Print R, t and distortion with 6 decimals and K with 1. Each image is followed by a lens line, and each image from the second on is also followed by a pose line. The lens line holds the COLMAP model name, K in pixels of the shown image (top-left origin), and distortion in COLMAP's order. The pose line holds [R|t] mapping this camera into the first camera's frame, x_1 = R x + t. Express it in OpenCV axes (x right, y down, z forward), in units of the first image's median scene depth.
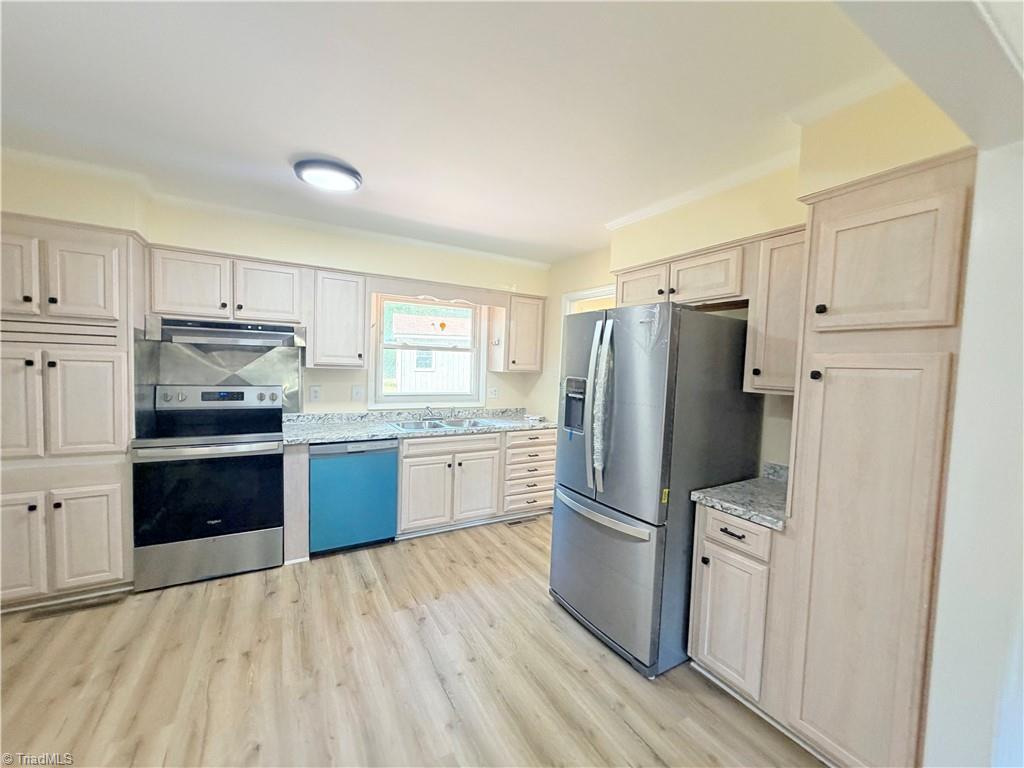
lens RADIAL K [[404.5, 0, 508.0], [0, 404.5, 384.8], [0, 0, 1]] dist [-0.000710, -0.000253]
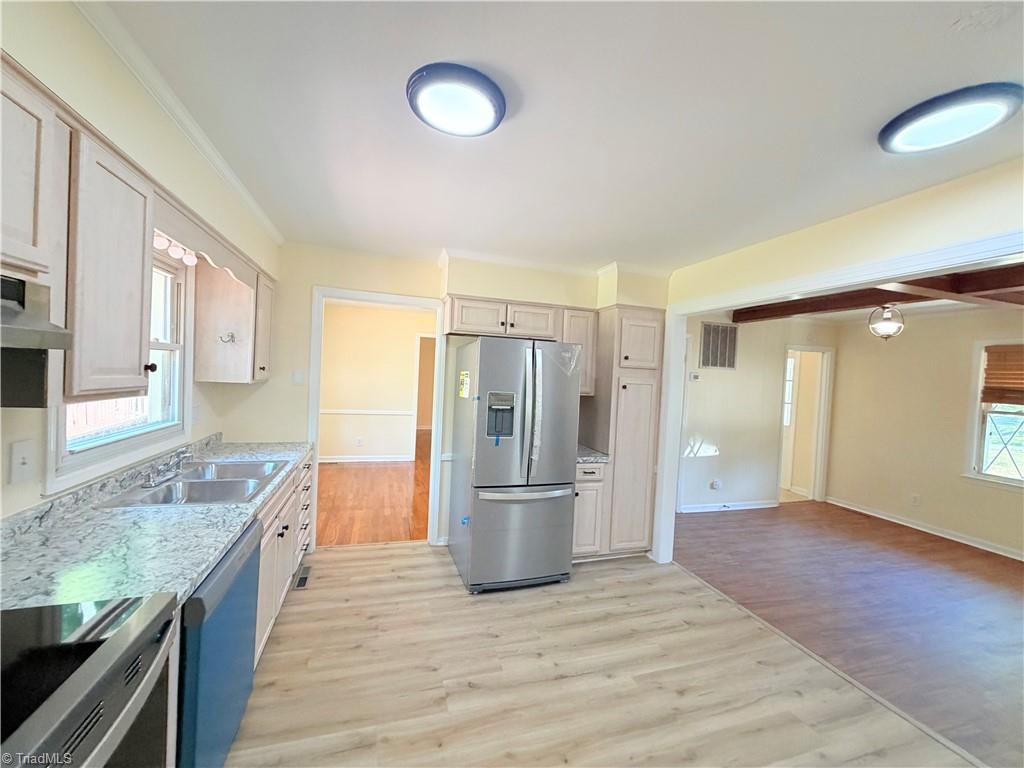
lens RADIAL K [[404.5, 0, 508.0], [0, 404.5, 384.8], [0, 0, 1]] dist [-0.000710, -0.000253]
pose [[0.215500, -0.051262, 0.975157, -0.800734], [0.010933, 0.998685, 0.050082, -0.080177], [-0.976443, -0.000132, 0.215778, 0.590084]]
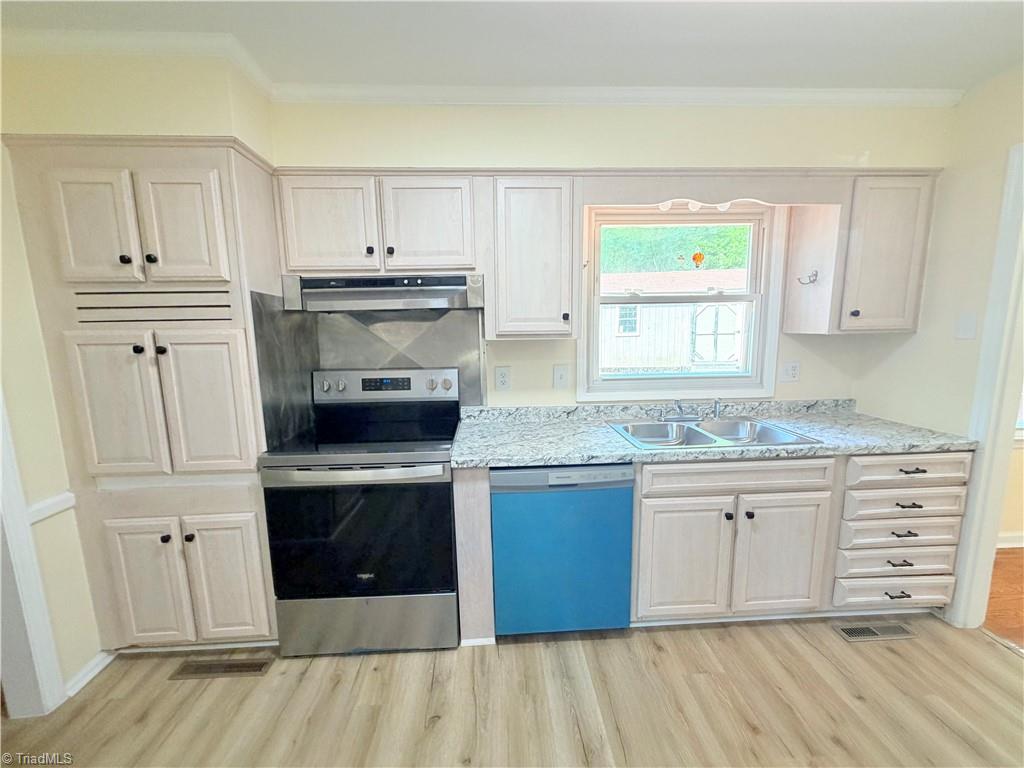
lens RADIAL K [[404.5, 0, 508.0], [0, 404.5, 384.8], [0, 0, 1]] dist [-0.000710, -0.000253]
pose [[0.889869, 0.015638, -0.455949, -0.190716], [0.023591, 0.996498, 0.080221, -0.024663], [0.455606, -0.082142, 0.886383, 0.481189]]
